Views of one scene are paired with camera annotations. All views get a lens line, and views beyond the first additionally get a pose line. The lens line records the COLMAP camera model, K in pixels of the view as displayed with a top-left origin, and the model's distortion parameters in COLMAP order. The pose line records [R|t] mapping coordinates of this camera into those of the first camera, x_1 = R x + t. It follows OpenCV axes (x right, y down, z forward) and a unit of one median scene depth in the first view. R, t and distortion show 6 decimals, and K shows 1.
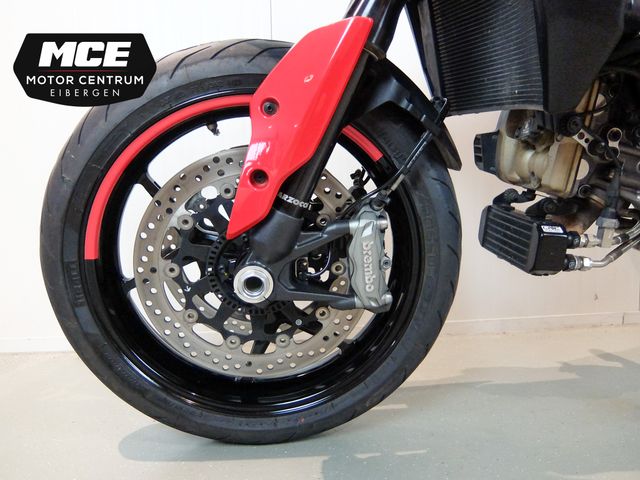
lens RADIAL K [[470.6, 0, 320.0], [0, 470.6, 240.0], [0, 0, 1]] dist [-0.025388, -0.002148]
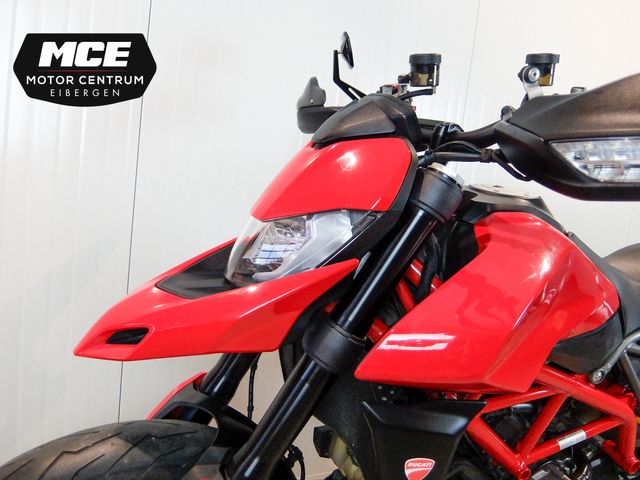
lens RADIAL K [[476.0, 0, 321.9], [0, 476.0, 241.0], [0, 0, 1]] dist [-0.014194, -0.002330]
pose [[0.919412, 0.088996, 0.383095, -0.215953], [-0.101876, 0.994707, 0.013420, -0.908267], [-0.379872, -0.051367, 0.923612, -0.149783]]
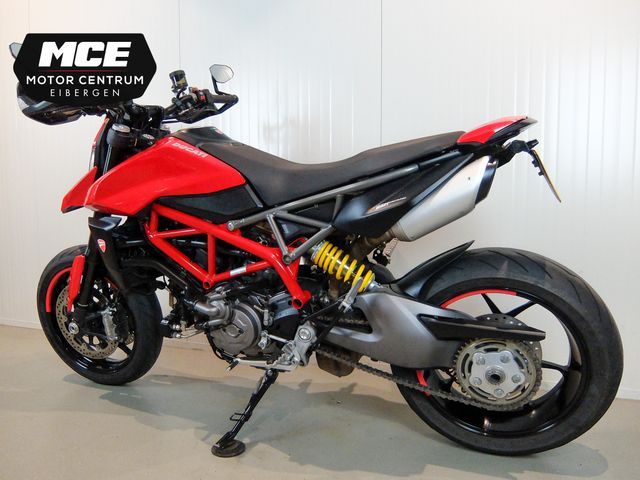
lens RADIAL K [[472.7, 0, 319.8], [0, 472.7, 250.3], [0, 0, 1]] dist [-0.027584, -0.001217]
pose [[0.914804, 0.066192, -0.398437, 2.359453], [-0.057133, 0.997767, 0.034584, -0.574745], [0.399837, -0.008874, 0.916543, -1.121682]]
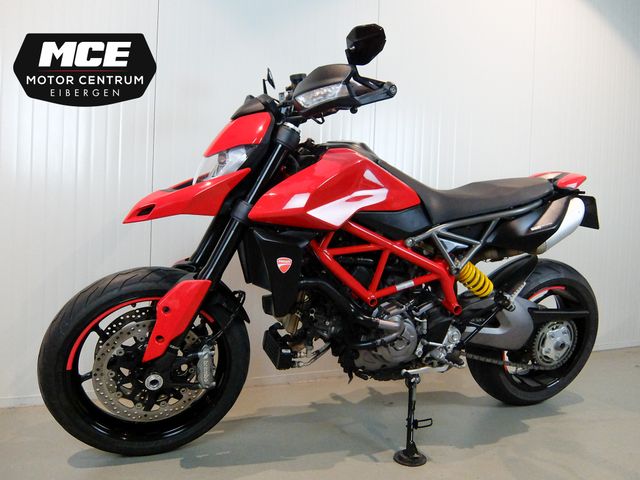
lens RADIAL K [[472.7, 0, 319.8], [0, 472.7, 250.3], [0, 0, 1]] dist [-0.027584, -0.001217]
pose [[0.944923, 0.045505, 0.324114, -0.137292], [-0.033521, 0.998535, -0.042468, -0.432559], [-0.325572, 0.029264, 0.945064, -1.317470]]
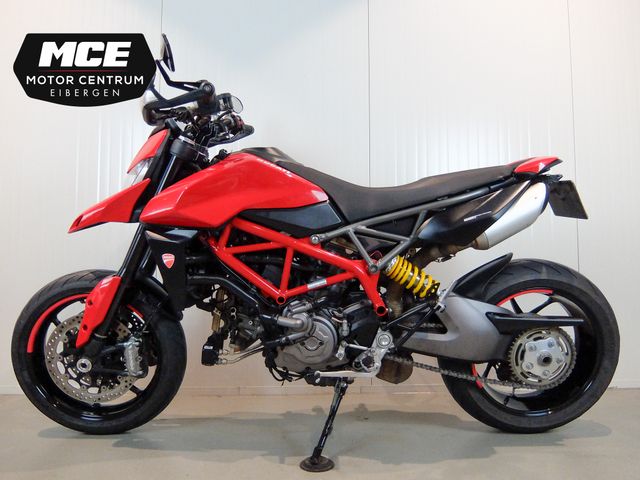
lens RADIAL K [[472.7, 0, 319.8], [0, 472.7, 250.3], [0, 0, 1]] dist [-0.027584, -0.001217]
pose [[0.999136, 0.025063, -0.033156, 1.163141], [-0.028829, 0.992536, -0.118497, -0.255886], [0.029939, 0.119351, 0.992401, -1.554235]]
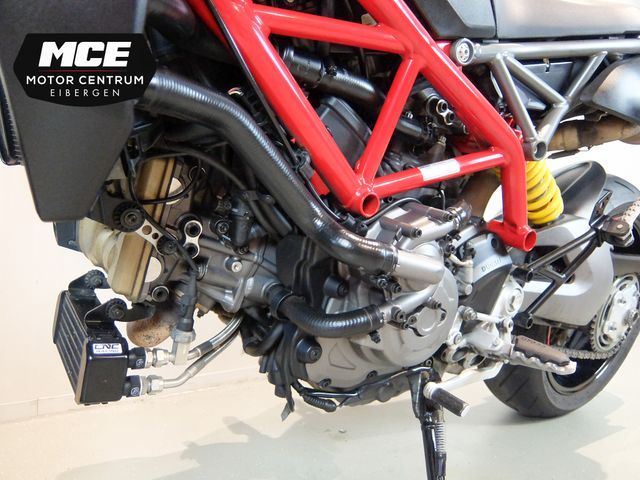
lens RADIAL K [[472.7, 0, 319.8], [0, 472.7, 250.3], [0, 0, 1]] dist [-0.027584, -0.001217]
pose [[0.832732, 0.043553, 0.551961, 0.355852], [-0.045431, 0.998915, -0.010280, -0.187777], [-0.551810, -0.016515, 0.833807, 0.181938]]
